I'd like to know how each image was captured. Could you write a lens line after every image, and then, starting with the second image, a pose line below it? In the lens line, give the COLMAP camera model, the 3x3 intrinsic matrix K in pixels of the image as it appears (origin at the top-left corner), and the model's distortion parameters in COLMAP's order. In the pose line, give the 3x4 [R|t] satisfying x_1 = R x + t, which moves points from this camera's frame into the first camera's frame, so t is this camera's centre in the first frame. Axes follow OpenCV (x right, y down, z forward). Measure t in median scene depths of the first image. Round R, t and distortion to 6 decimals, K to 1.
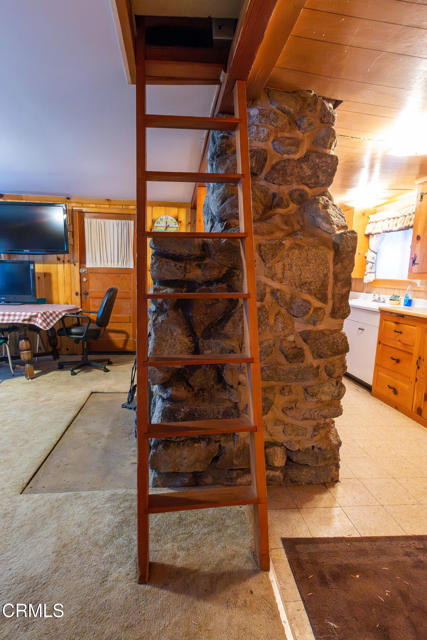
lens RADIAL K [[323.3, 0, 209.4], [0, 323.3, 326.7], [0, 0, 1]] dist [-0.000217, 0.000201]
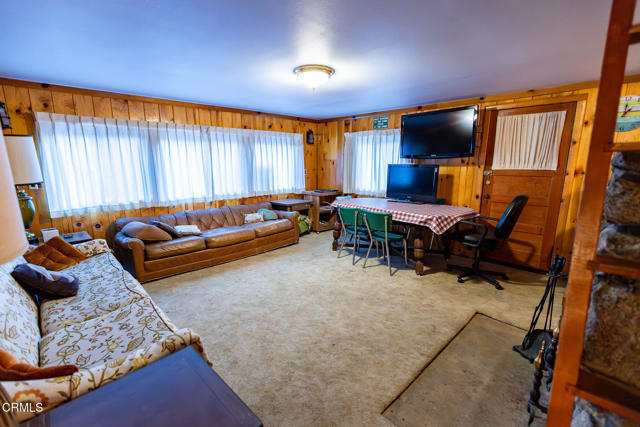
lens RADIAL K [[283.6, 0, 318.9], [0, 283.6, 212.1], [0, 0, 1]] dist [0.003619, -0.000419]
pose [[0.616941, 0.113886, -0.778726, -0.041665], [-0.115845, 0.991838, 0.053275, -0.052852], [0.778437, 0.057344, 0.625098, 0.119948]]
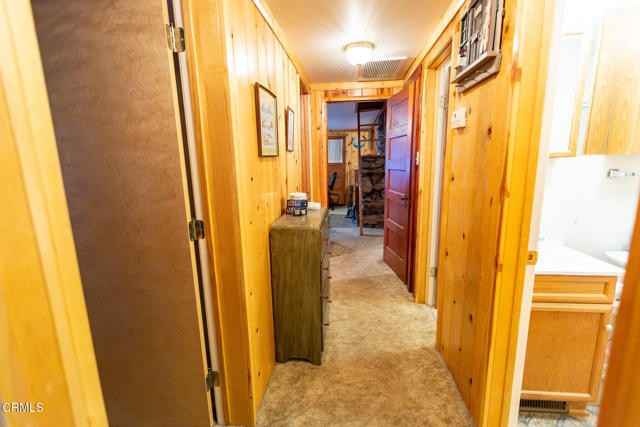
lens RADIAL K [[294.8, 0, 325.4], [0, 294.8, 213.7], [0, 0, 1]] dist [0.002382, -0.000910]
pose [[0.977849, -0.010799, -0.209032, 0.048479], [0.013640, 0.999833, 0.012152, 0.134018], [0.208866, -0.014734, 0.977833, -0.961714]]
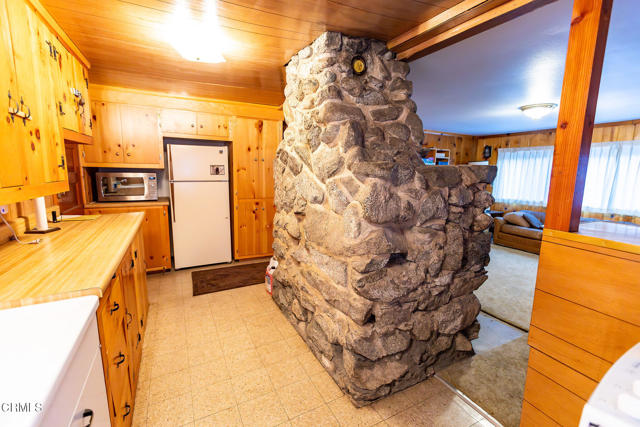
lens RADIAL K [[283.6, 0, 318.9], [0, 283.6, 212.1], [0, 0, 1]] dist [0.003619, -0.000419]
pose [[-0.930773, 0.011522, -0.365416, 0.340321], [-0.103352, 0.950441, 0.293223, -0.214541], [0.350685, 0.310690, -0.883454, 1.119531]]
